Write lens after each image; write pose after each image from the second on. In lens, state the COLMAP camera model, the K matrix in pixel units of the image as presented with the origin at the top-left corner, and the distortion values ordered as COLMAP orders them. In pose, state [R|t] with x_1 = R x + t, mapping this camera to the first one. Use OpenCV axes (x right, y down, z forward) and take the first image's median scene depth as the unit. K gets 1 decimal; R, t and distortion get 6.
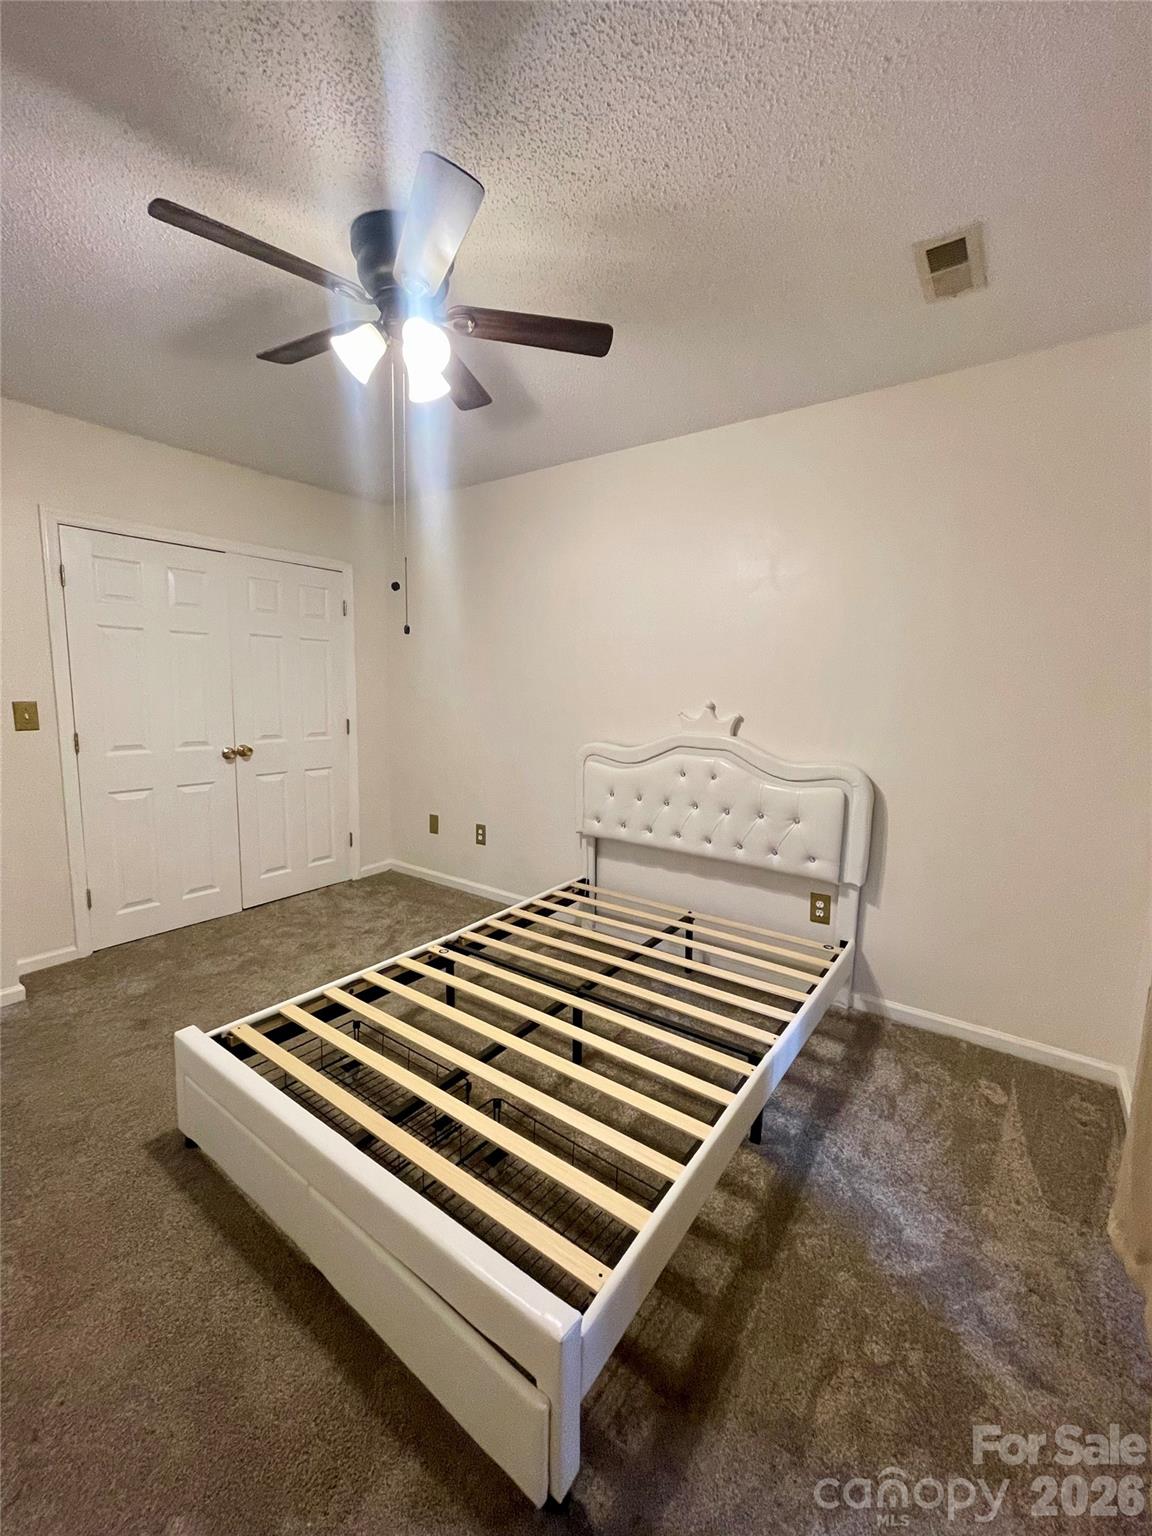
lens RADIAL K [[619.2, 0, 576.6], [0, 619.2, 757.7], [0, 0, 1]] dist [-0.004171, 0.000750]
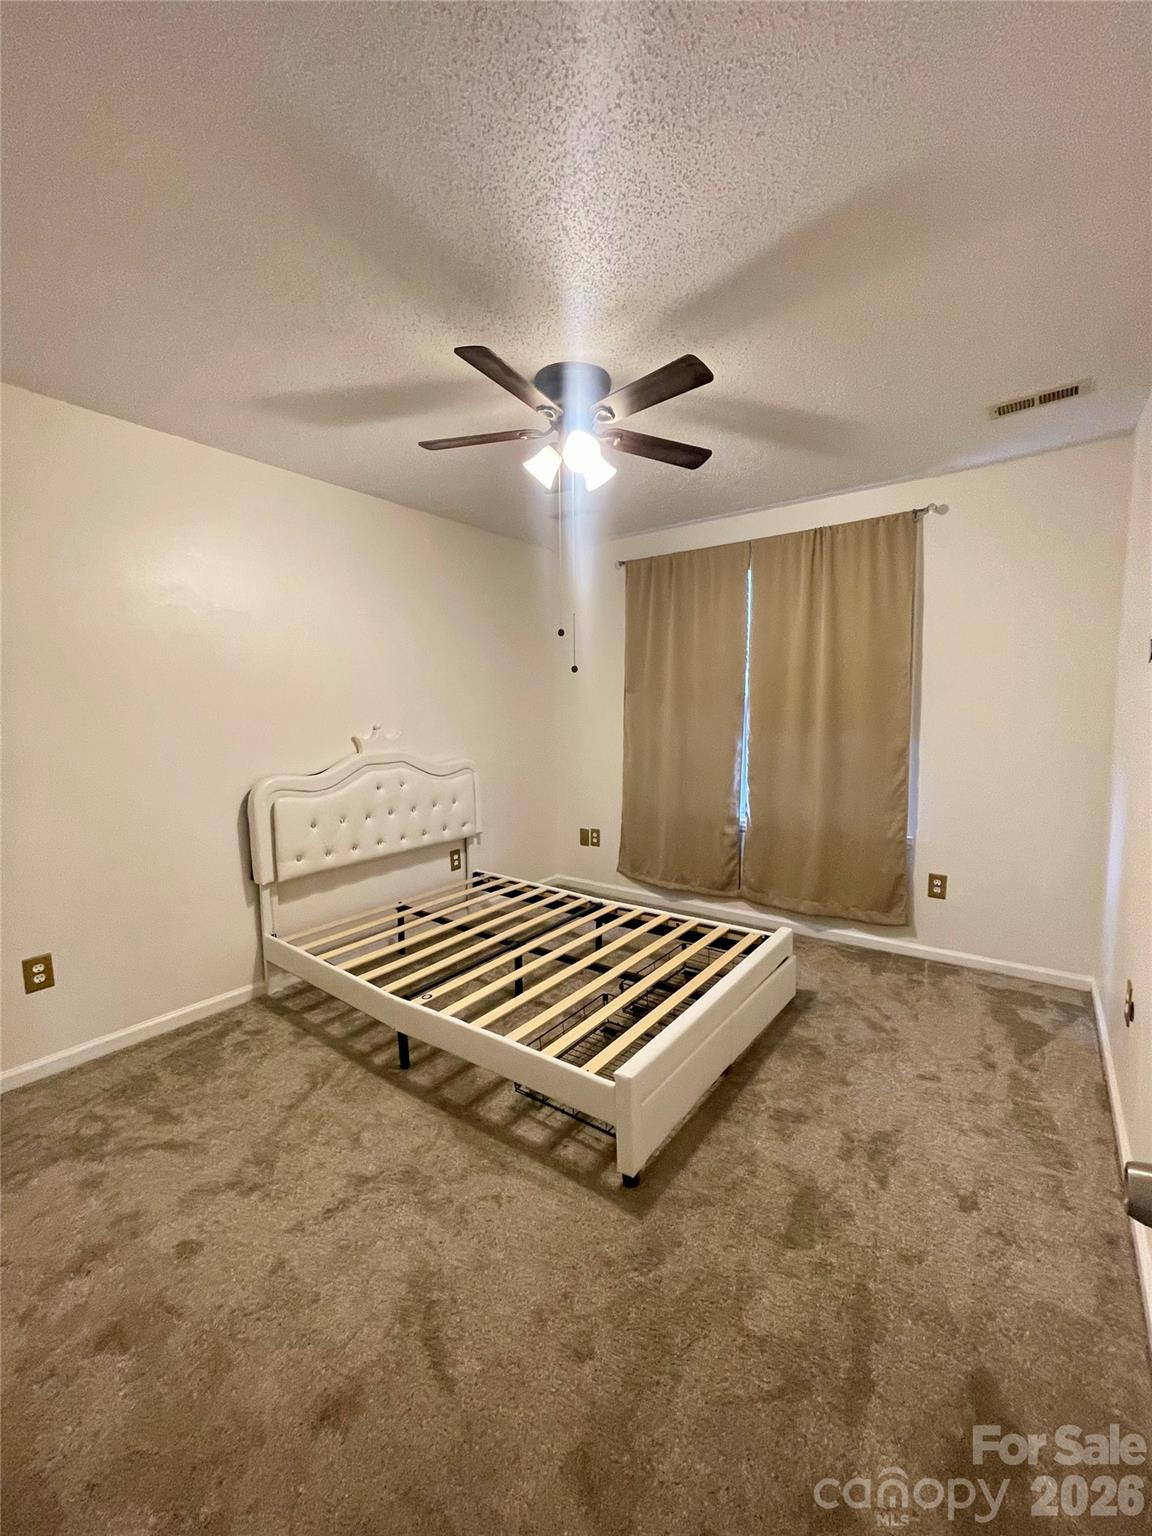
lens RADIAL K [[619.2, 0, 574.9], [0, 619.2, 772.8], [0, 0, 1]] dist [-0.004171, 0.000750]
pose [[0.007275, -0.128625, 0.991667, -1.009218], [0.123411, 0.984227, 0.126755, -0.106992], [-0.992329, 0.121460, 0.023033, 0.648040]]
